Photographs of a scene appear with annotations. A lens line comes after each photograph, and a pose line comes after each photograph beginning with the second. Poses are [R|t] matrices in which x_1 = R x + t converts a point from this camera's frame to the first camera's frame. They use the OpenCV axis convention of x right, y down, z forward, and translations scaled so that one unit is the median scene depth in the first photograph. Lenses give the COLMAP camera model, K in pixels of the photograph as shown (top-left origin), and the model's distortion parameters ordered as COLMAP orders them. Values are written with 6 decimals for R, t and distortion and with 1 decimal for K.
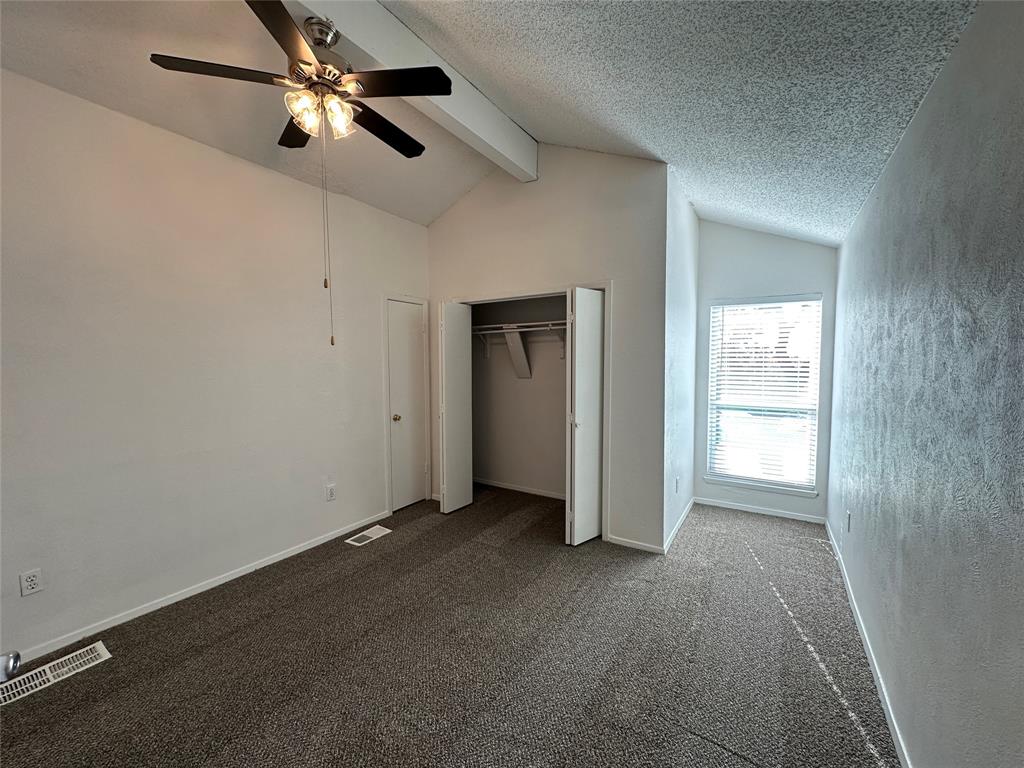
lens RADIAL K [[406.7, 0, 513.1], [0, 406.7, 382.4], [0, 0, 1]] dist [-0.002892, 0.000075]
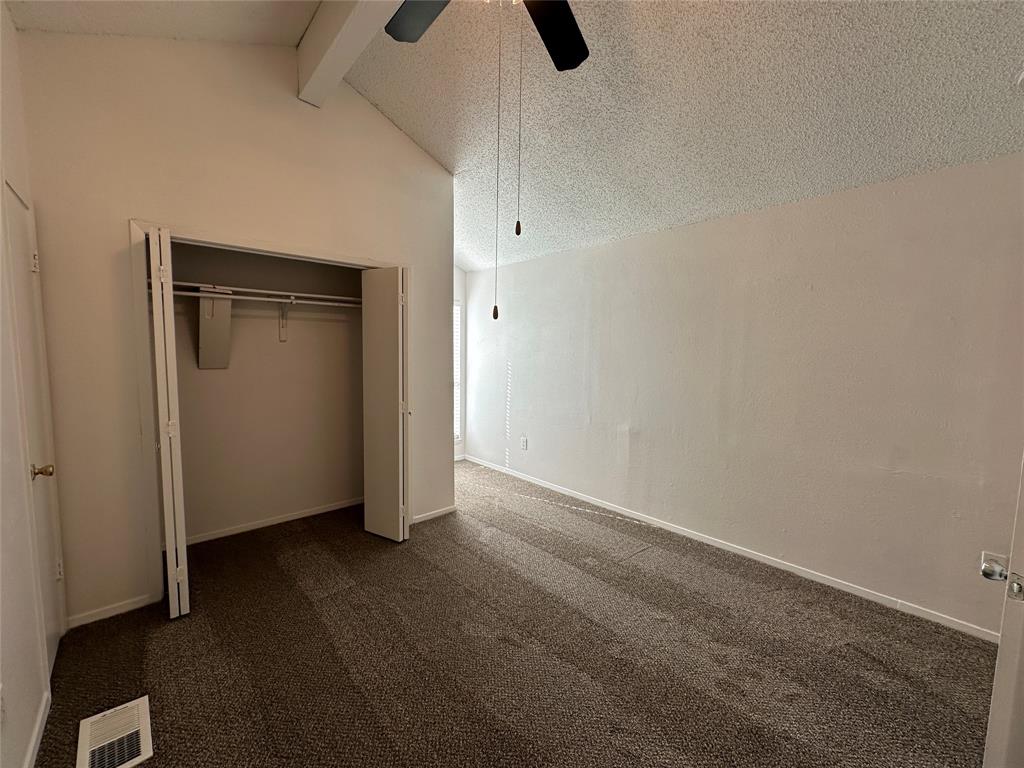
lens RADIAL K [[406.7, 0, 503.6], [0, 406.7, 380.5], [0, 0, 1]] dist [-0.002892, 0.000075]
pose [[0.270761, -0.061946, 0.960651, -0.625907], [0.033080, 0.997937, 0.055027, -0.015225], [-0.962078, 0.016879, 0.272252, 0.467571]]
